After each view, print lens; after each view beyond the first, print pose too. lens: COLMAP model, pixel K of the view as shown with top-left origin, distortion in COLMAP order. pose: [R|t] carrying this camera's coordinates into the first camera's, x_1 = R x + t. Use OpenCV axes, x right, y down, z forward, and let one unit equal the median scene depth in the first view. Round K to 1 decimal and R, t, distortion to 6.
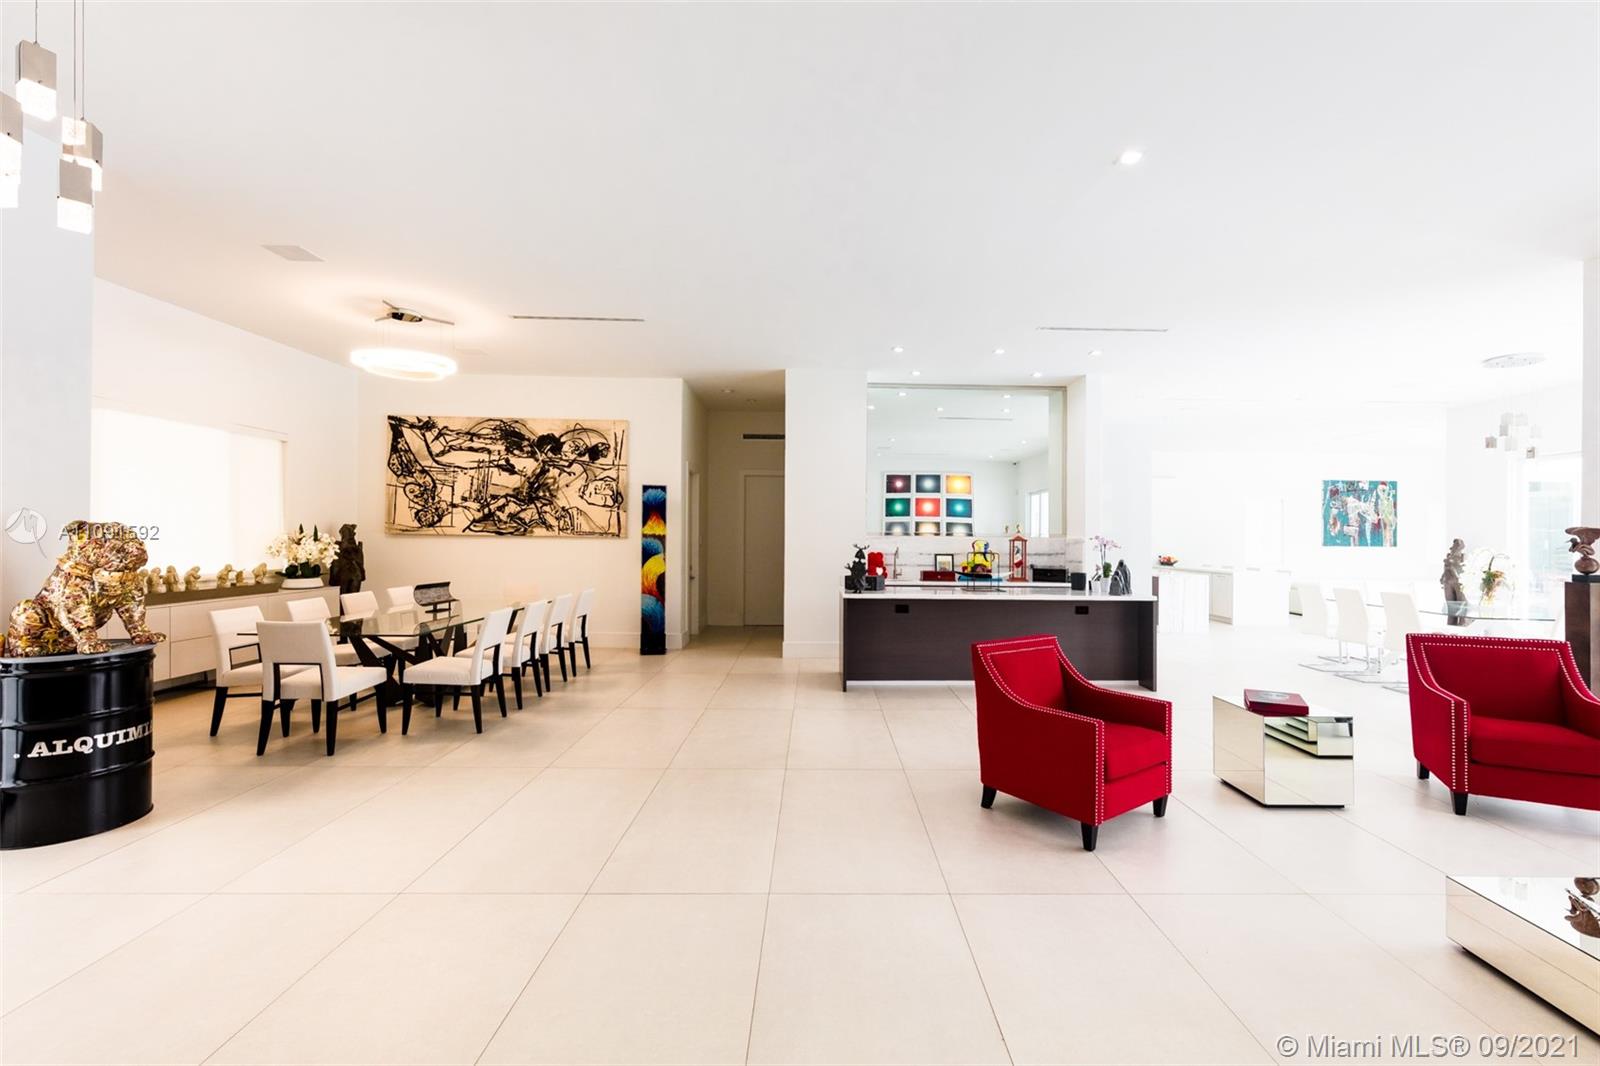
lens RADIAL K [[659.3, 0, 796.7], [0, 659.3, 532.7], [0, 0, 1]] dist [0.002721, 0.000138]
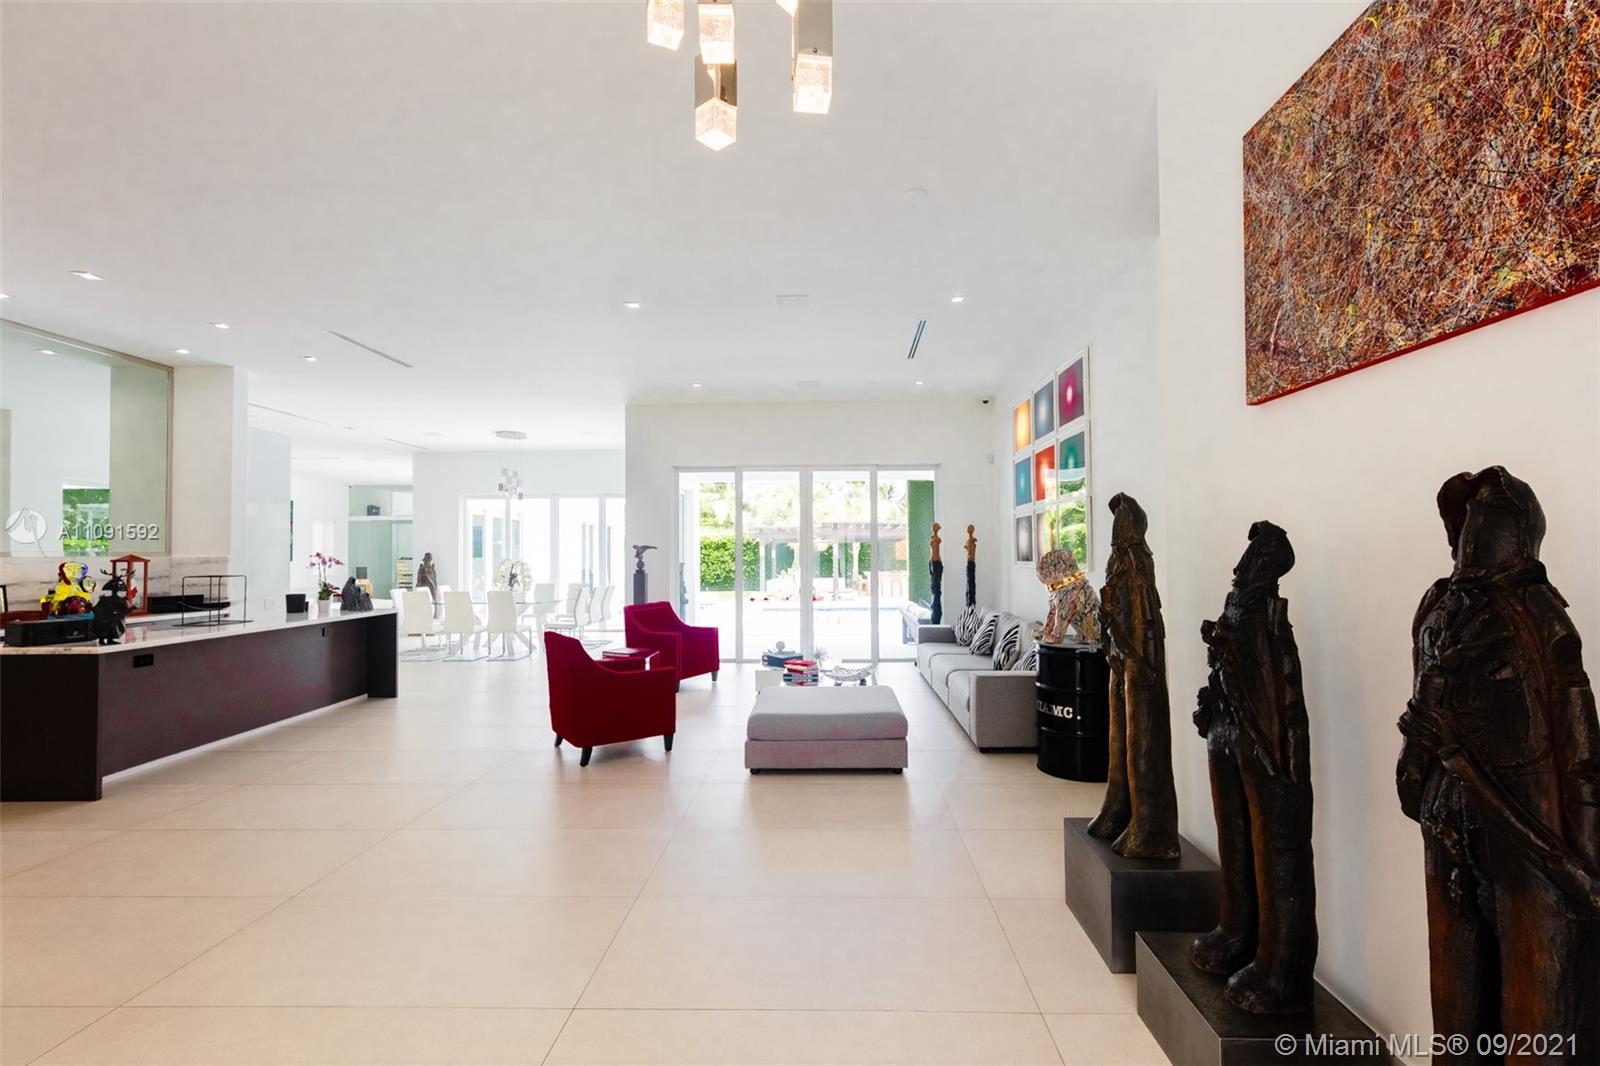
lens RADIAL K [[717.0, 0, 809.0], [0, 717.0, 533.5], [0, 0, 1]] dist [-0.004436, -0.000383]
pose [[0.036661, 0.015144, 0.999213, -0.232278], [0.003799, 0.999876, -0.015293, -0.002195], [-0.999321, 0.004356, 0.036599, 0.108453]]
